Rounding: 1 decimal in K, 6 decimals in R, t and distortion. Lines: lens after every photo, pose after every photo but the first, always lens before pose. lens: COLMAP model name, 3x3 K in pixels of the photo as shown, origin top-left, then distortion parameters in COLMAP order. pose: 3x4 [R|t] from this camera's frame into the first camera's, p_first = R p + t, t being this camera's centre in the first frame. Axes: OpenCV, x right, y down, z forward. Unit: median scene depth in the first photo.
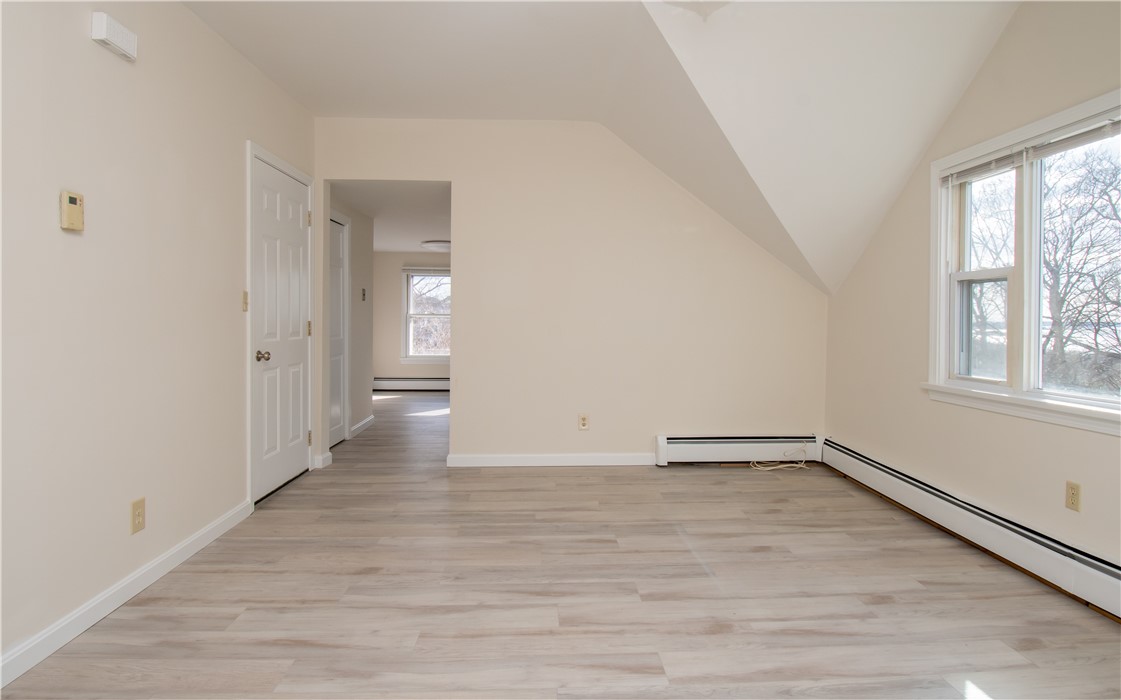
lens RADIAL K [[615.1, 0, 553.8], [0, 615.1, 319.8], [0, 0, 1]] dist [-0.030790, -0.001312]
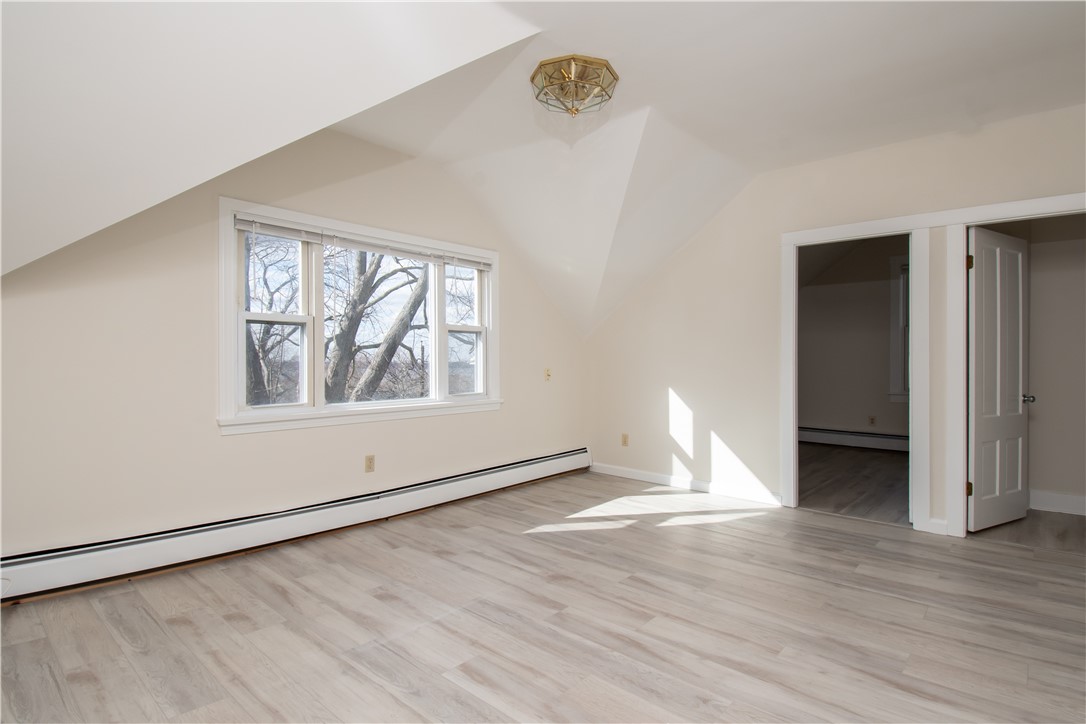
lens RADIAL K [[549.2, 0, 543.9], [0, 549.2, 358.8], [0, 0, 1]] dist [-0.020156, -0.002427]
pose [[-0.726279, -0.005145, 0.687381, -0.515456], [-0.002386, 0.999985, 0.004964, -0.001187], [-0.687396, 0.001965, -0.726280, 1.771289]]
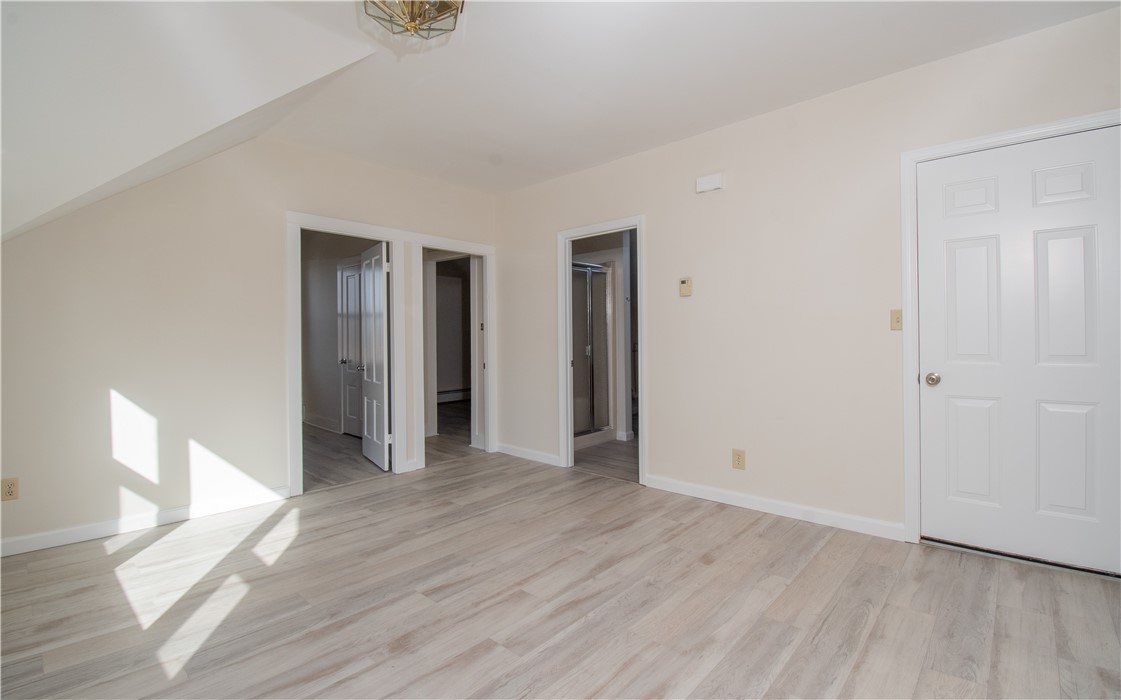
lens RADIAL K [[497.4, 0, 560.1], [0, 497.4, 341.4], [0, 0, 1]] dist [-0.018213, -0.002553]
pose [[-0.699499, 0.013439, -0.714507, 0.618965], [0.006135, 0.999899, 0.012800, -0.016107], [0.714607, 0.004570, -0.699511, 1.629613]]
